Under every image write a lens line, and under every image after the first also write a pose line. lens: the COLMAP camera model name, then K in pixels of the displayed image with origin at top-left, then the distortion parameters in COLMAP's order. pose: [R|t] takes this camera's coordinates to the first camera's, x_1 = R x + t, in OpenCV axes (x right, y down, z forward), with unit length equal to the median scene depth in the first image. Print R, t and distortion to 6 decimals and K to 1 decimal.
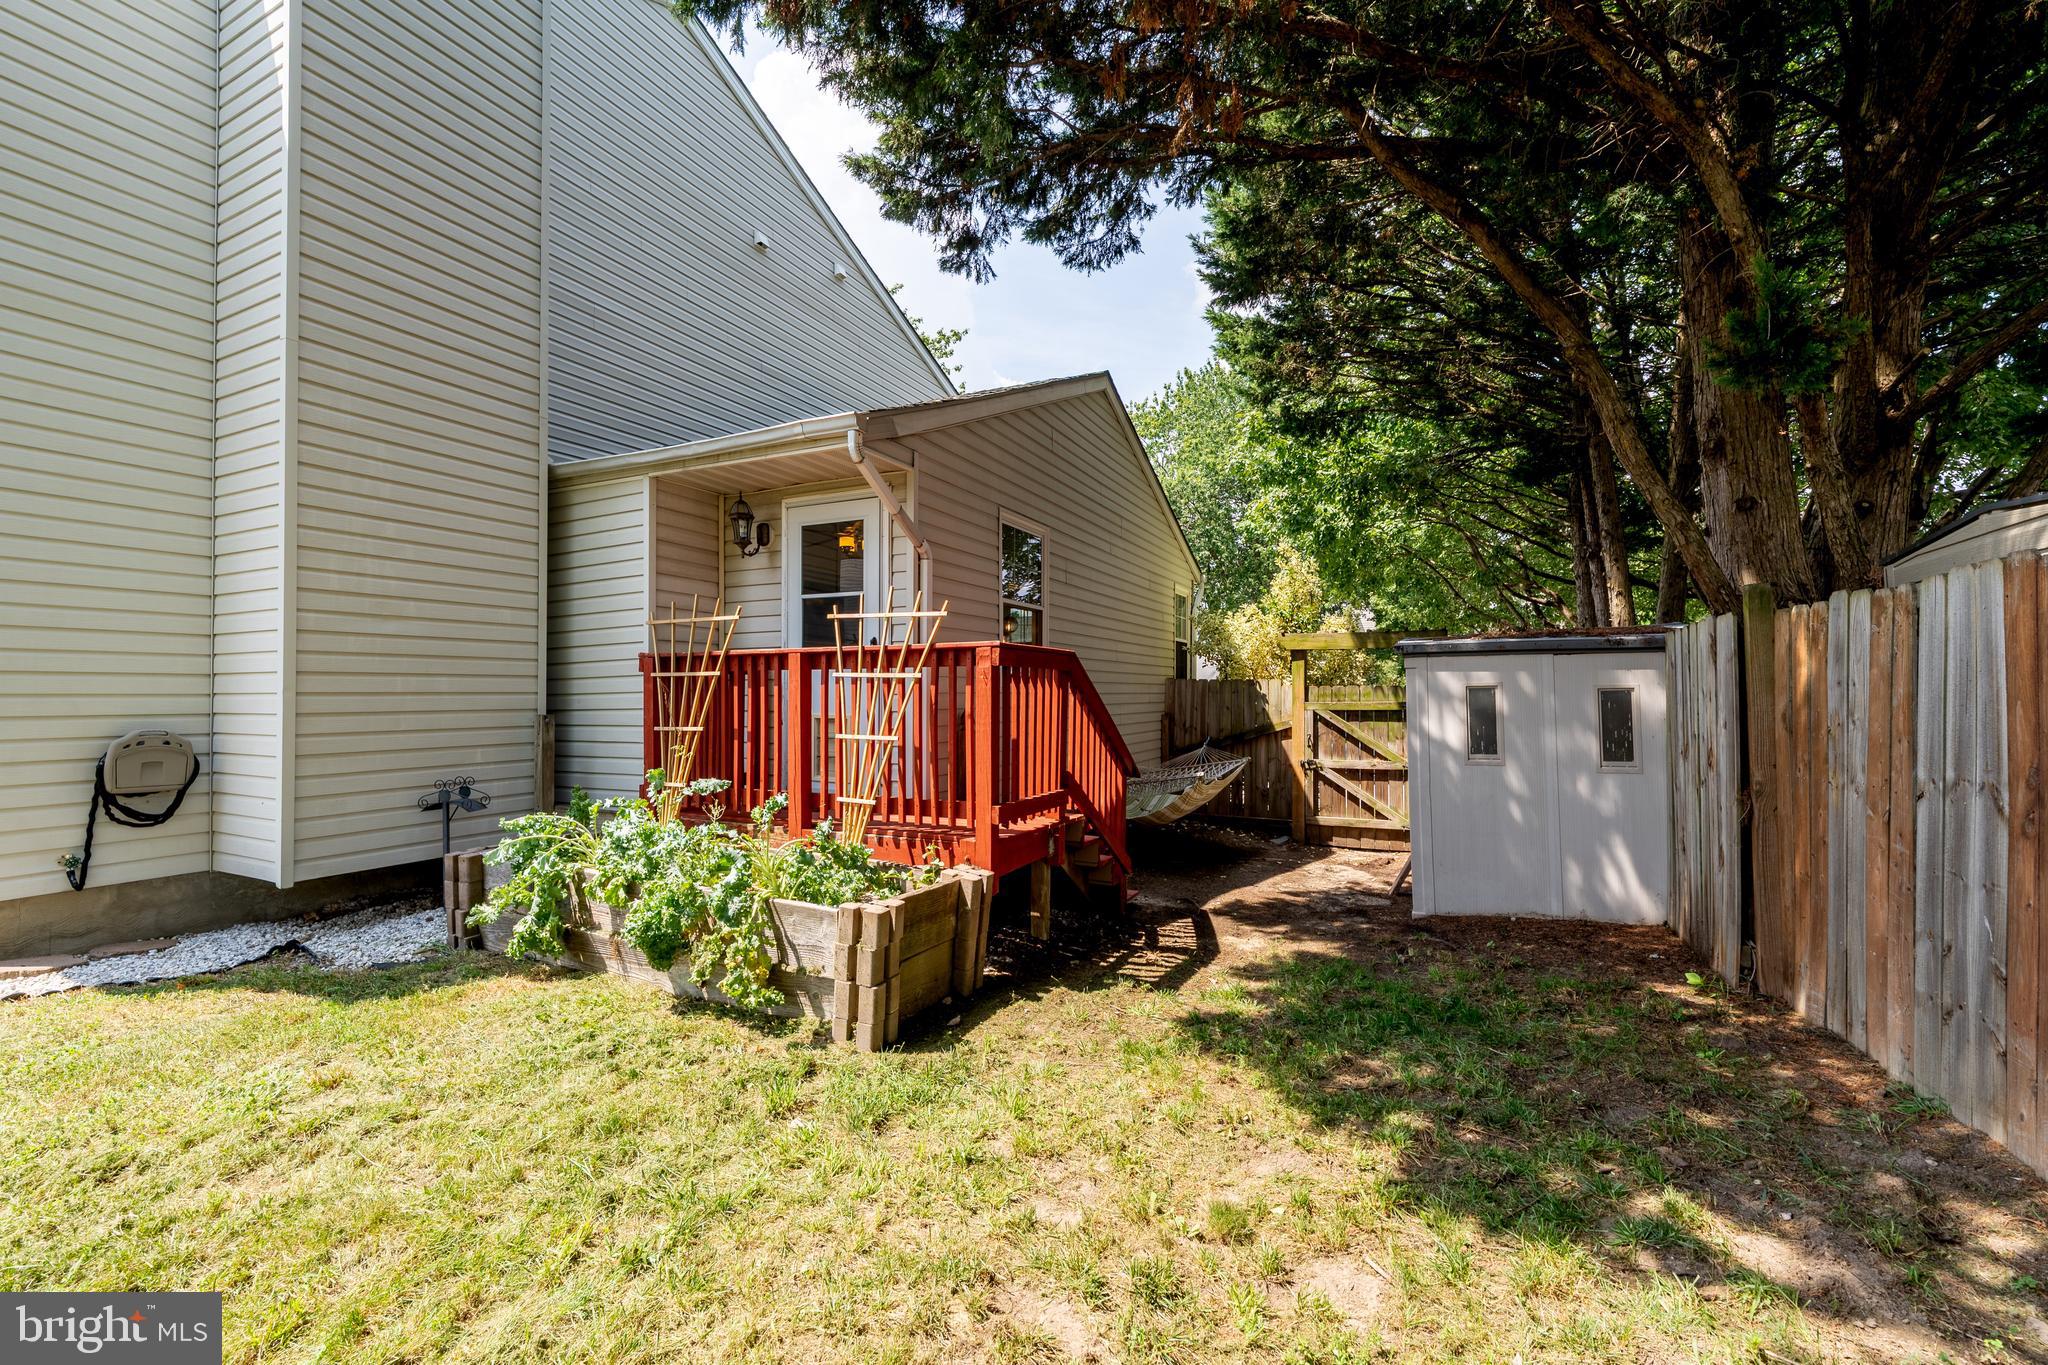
lens RADIAL K [[838.4, 0, 1024.0], [0, 838.4, 682.5], [0, 0, 1]] dist [-0.001250, -0.000158]
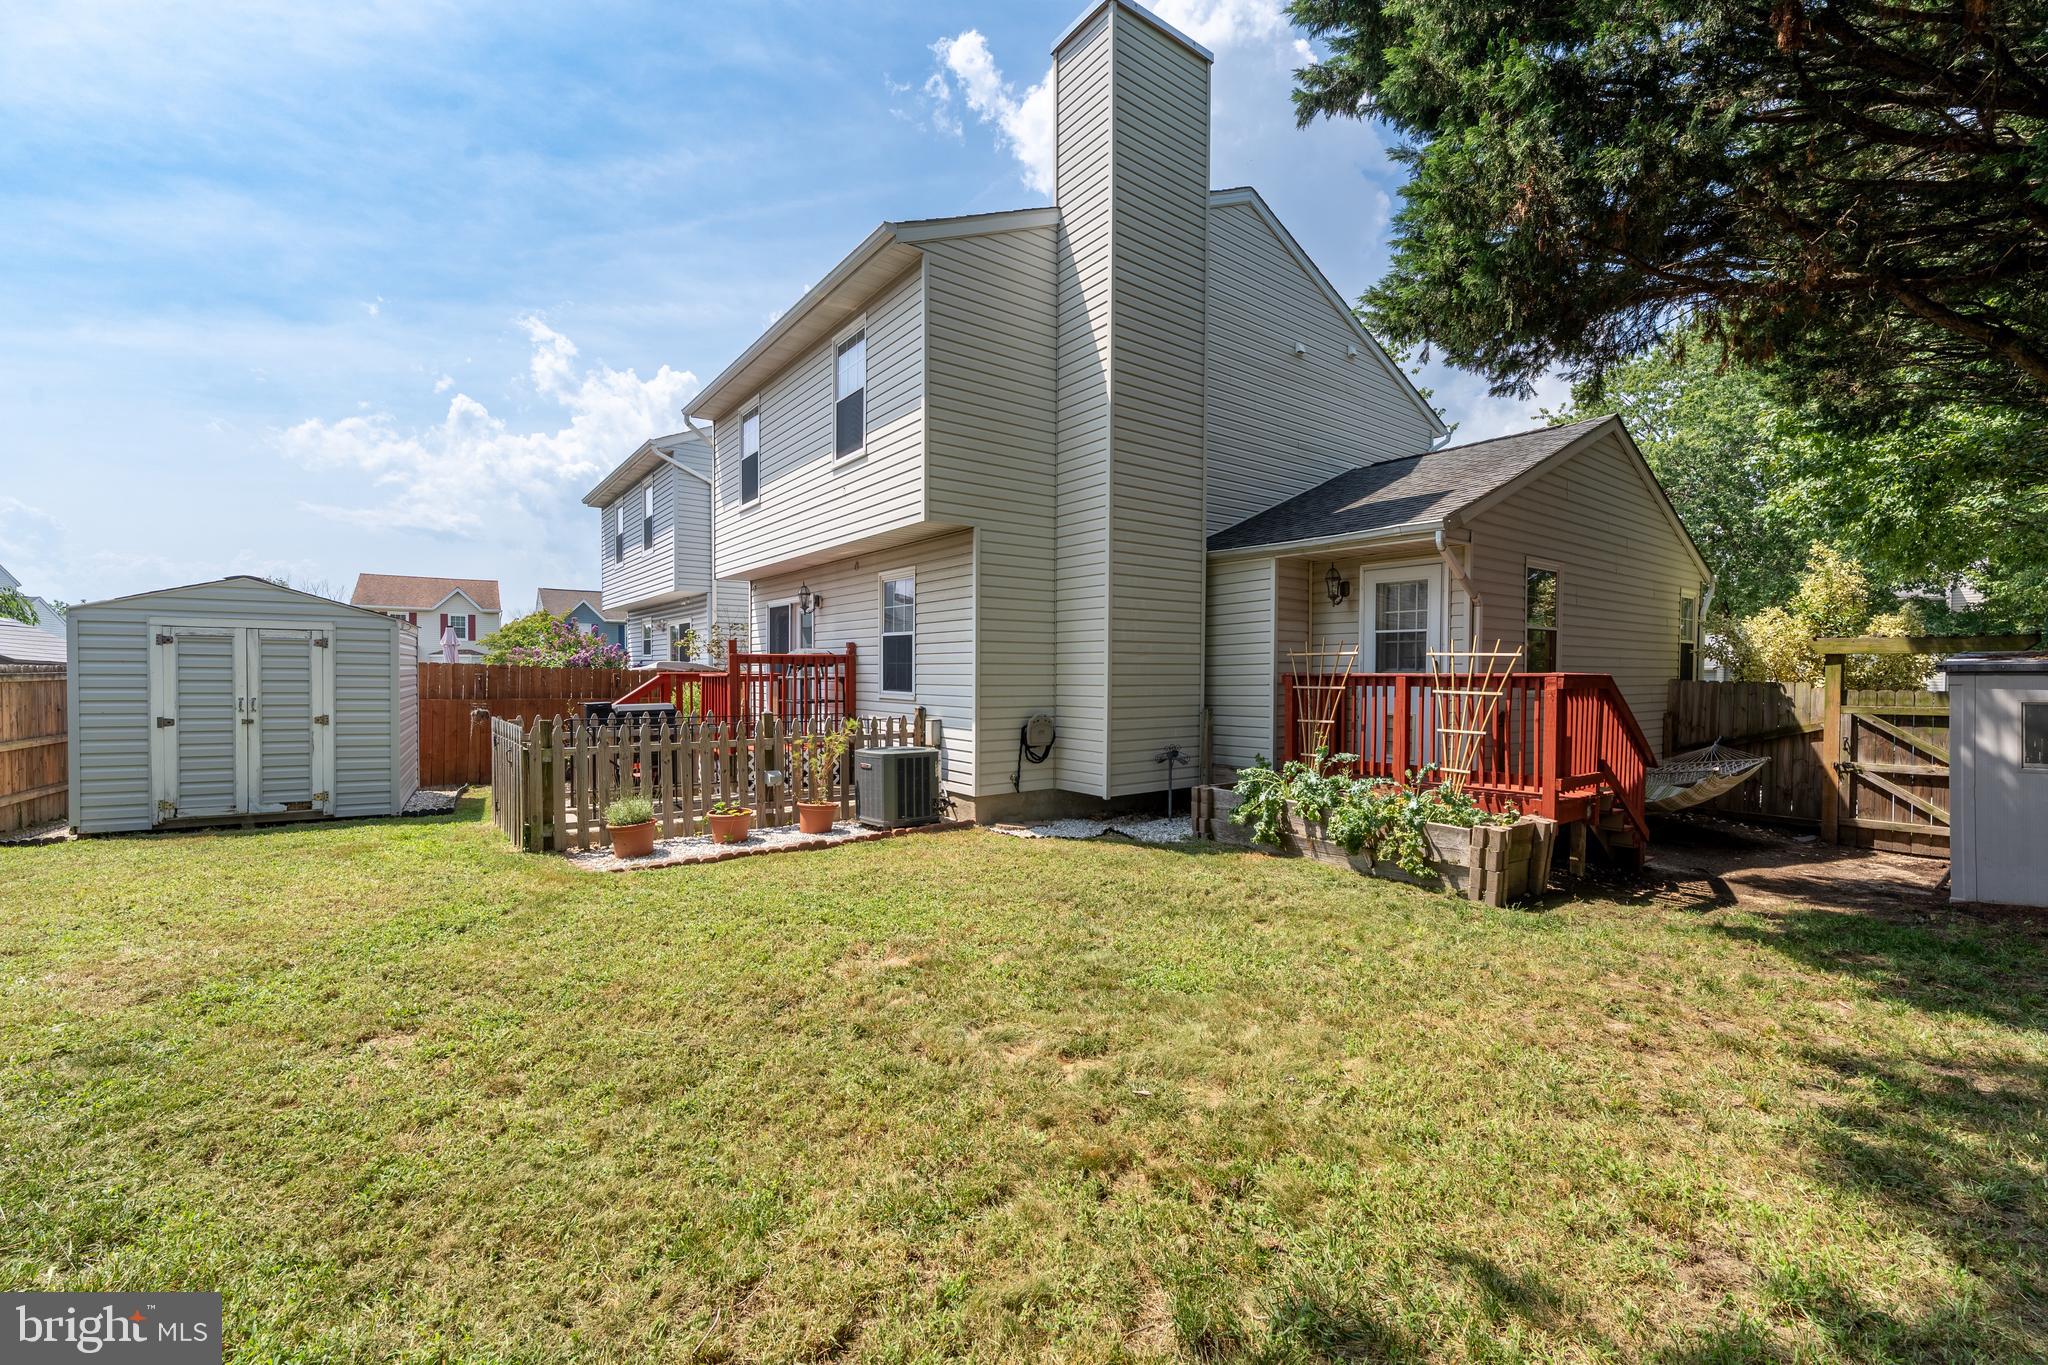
lens RADIAL K [[832.9, 0, 1024.0], [0, 832.9, 682.5], [0, 0, 1]] dist [-0.000776, 0.000261]
pose [[0.892222, 0.010571, -0.451474, -0.161900], [0.000217, 0.999716, 0.023836, -0.050110], [0.451598, -0.021365, 0.891966, -0.600036]]
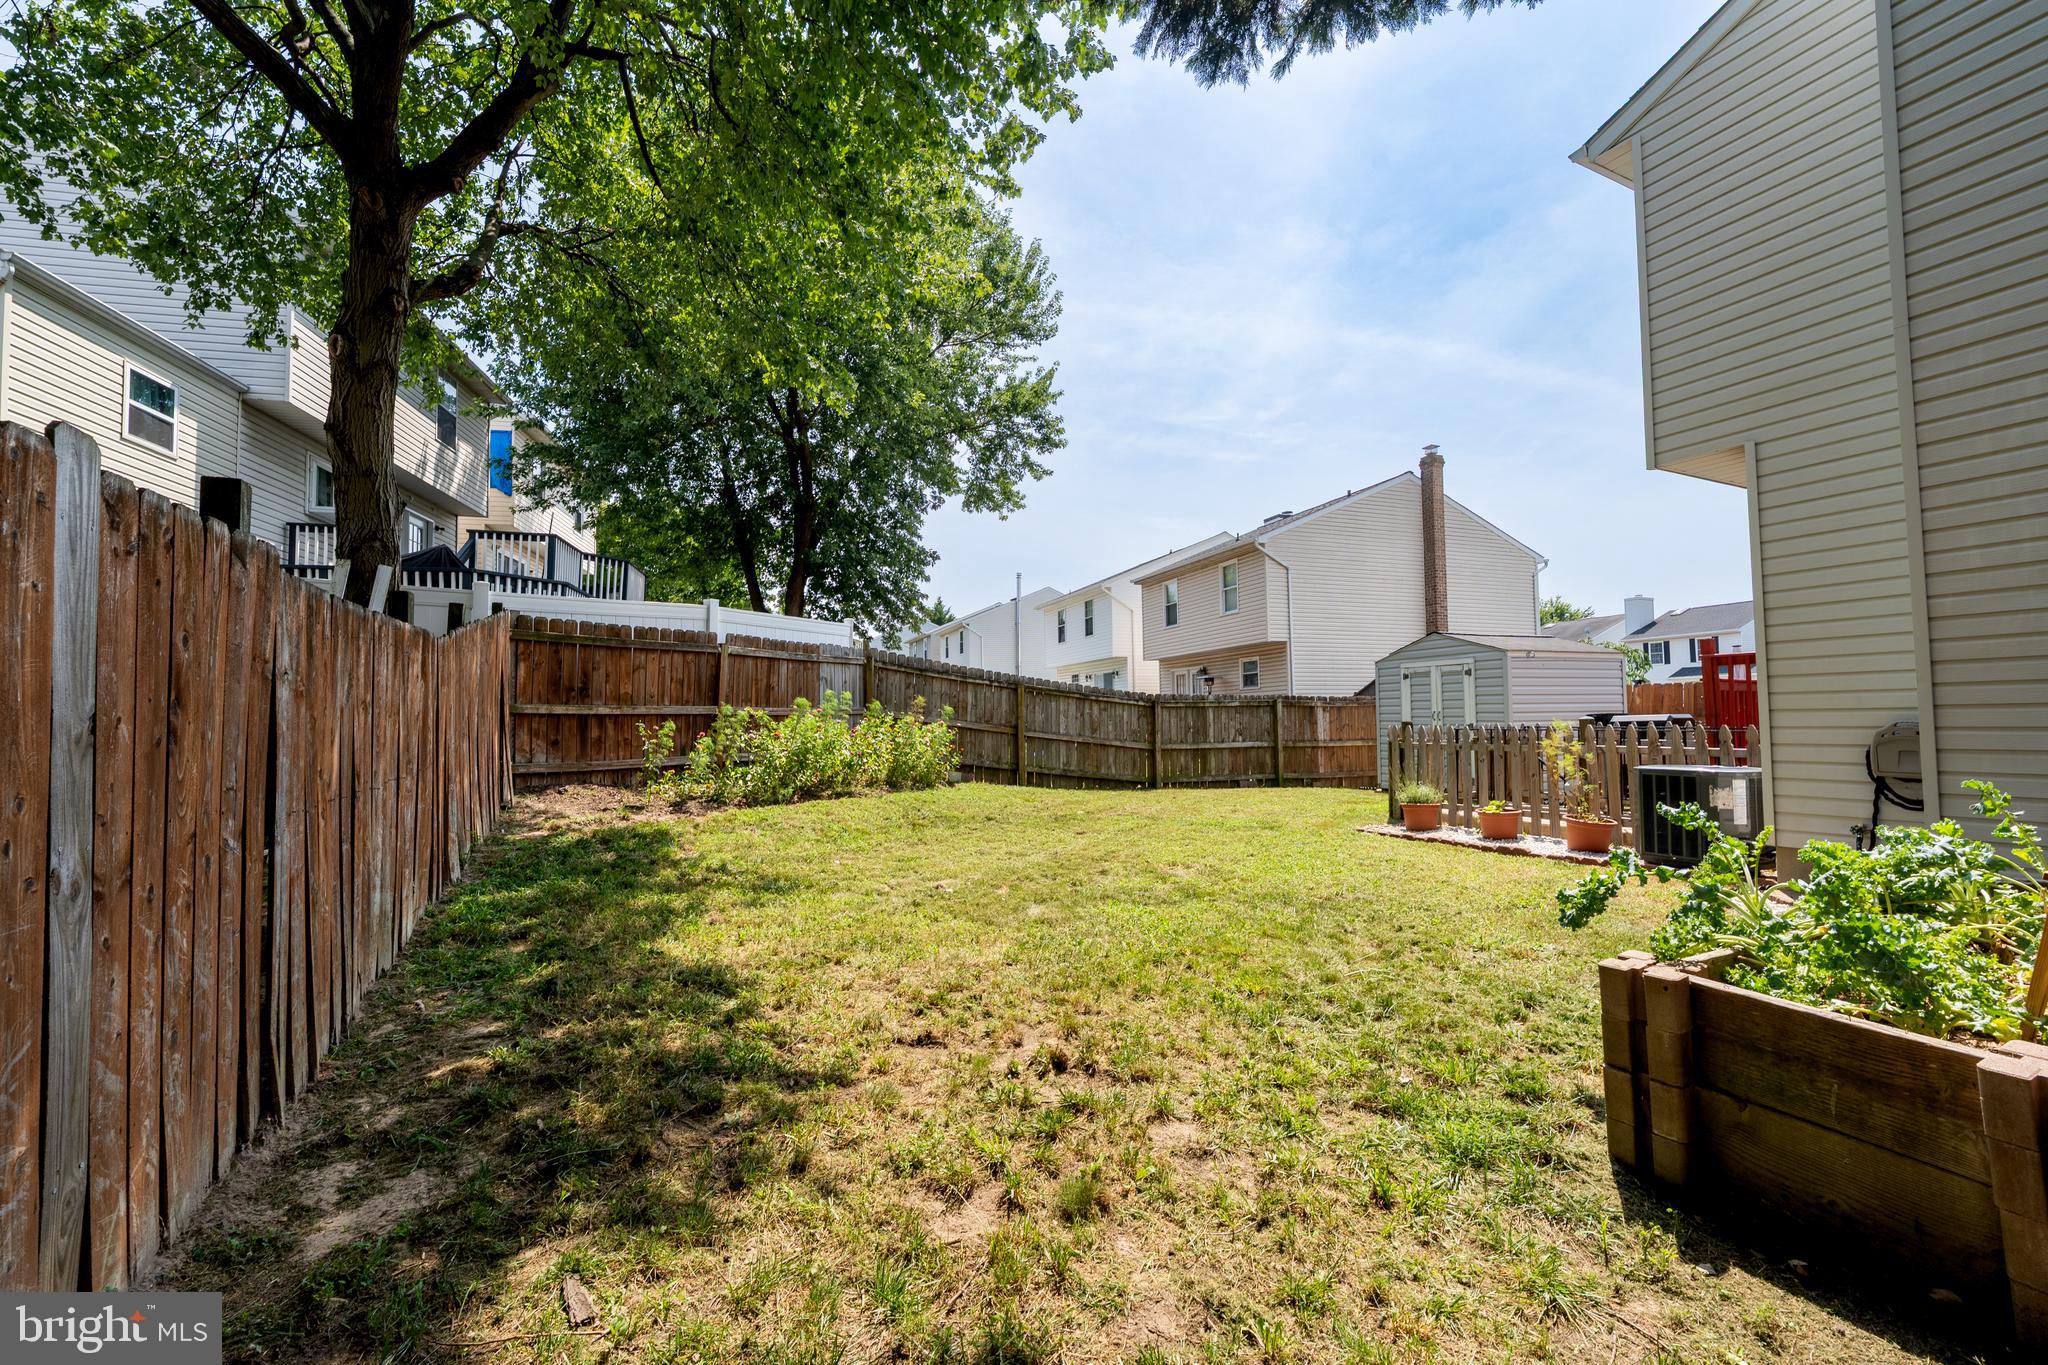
lens RADIAL K [[838.4, 0, 1024.0], [0, 838.4, 682.5], [0, 0, 1]] dist [-0.001250, -0.000158]
pose [[-0.628023, -0.027111, -0.777723, 0.431079], [0.023435, 0.998281, -0.053724, 0.029561], [0.777842, -0.051966, -0.626308, 0.637210]]
